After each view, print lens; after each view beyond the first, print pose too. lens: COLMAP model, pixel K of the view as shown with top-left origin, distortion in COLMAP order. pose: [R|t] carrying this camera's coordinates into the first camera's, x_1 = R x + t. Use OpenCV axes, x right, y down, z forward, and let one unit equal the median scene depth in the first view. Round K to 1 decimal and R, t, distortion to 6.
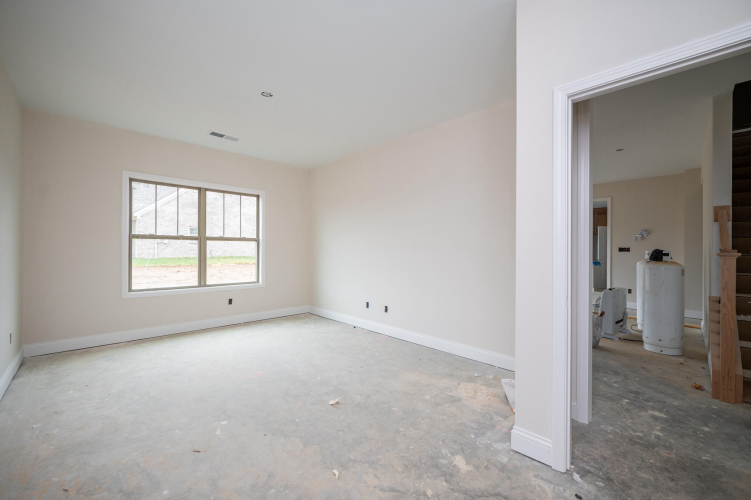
lens RADIAL K [[302.3, 0, 372.5], [0, 302.3, 250.2], [0, 0, 1]] dist [-0.002311, -0.000185]
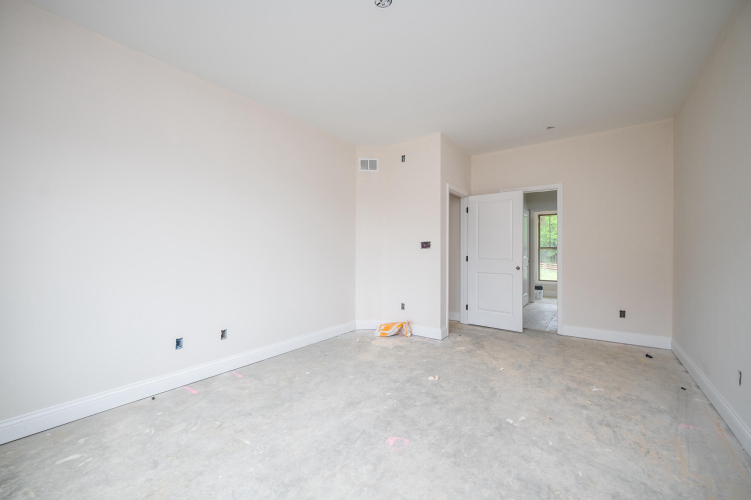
lens RADIAL K [[302.3, 0, 372.5], [0, 302.3, 250.2], [0, 0, 1]] dist [-0.002311, -0.000185]
pose [[-0.169277, 0.001012, 0.985568, -1.394739], [-0.003402, 0.999993, -0.001611, 0.014094], [-0.985563, -0.003625, -0.169272, 1.616373]]
